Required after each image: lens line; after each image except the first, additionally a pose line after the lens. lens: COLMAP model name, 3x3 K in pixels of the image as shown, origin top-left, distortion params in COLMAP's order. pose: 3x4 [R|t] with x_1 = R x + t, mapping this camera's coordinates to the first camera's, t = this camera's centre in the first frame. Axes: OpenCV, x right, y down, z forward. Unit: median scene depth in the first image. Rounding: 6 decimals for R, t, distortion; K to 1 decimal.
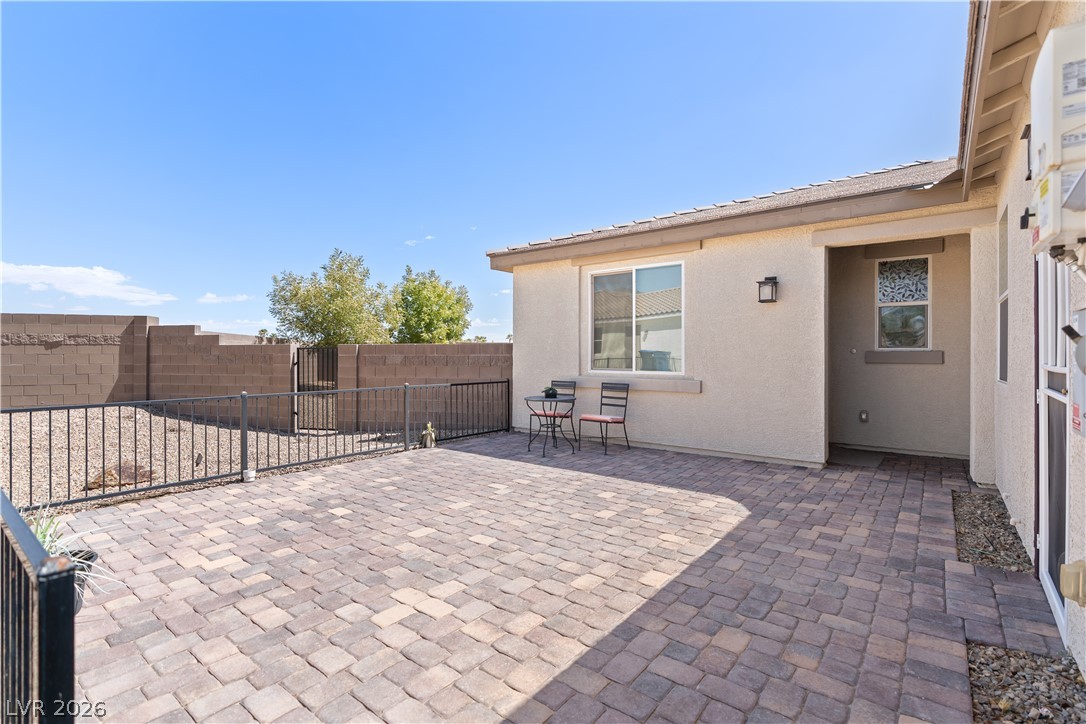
lens RADIAL K [[501.2, 0, 543.0], [0, 501.2, 362.0], [0, 0, 1]] dist [-0.009540, 0.000088]
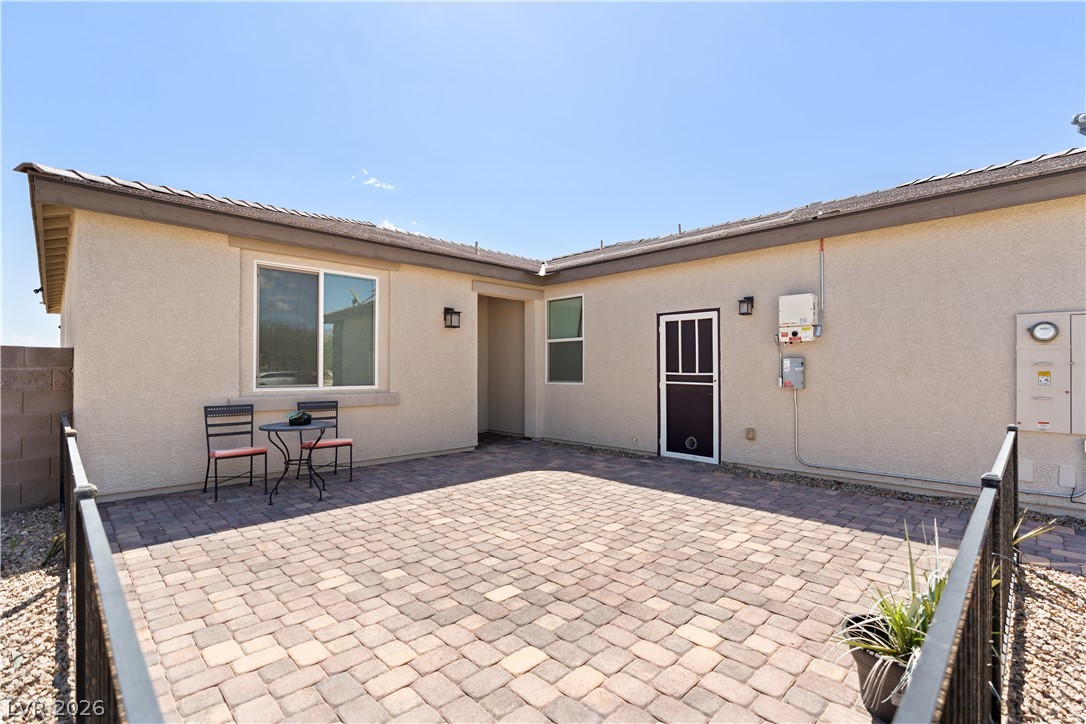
lens RADIAL K [[495.5, 0, 543.0], [0, 495.5, 362.0], [0, 0, 1]] dist [-0.000637, -0.000083]
pose [[0.122883, 0.014696, 0.992312, -1.112385], [0.012883, 0.999782, -0.016402, -0.011105], [-0.992338, 0.014800, 0.122667, 0.874450]]
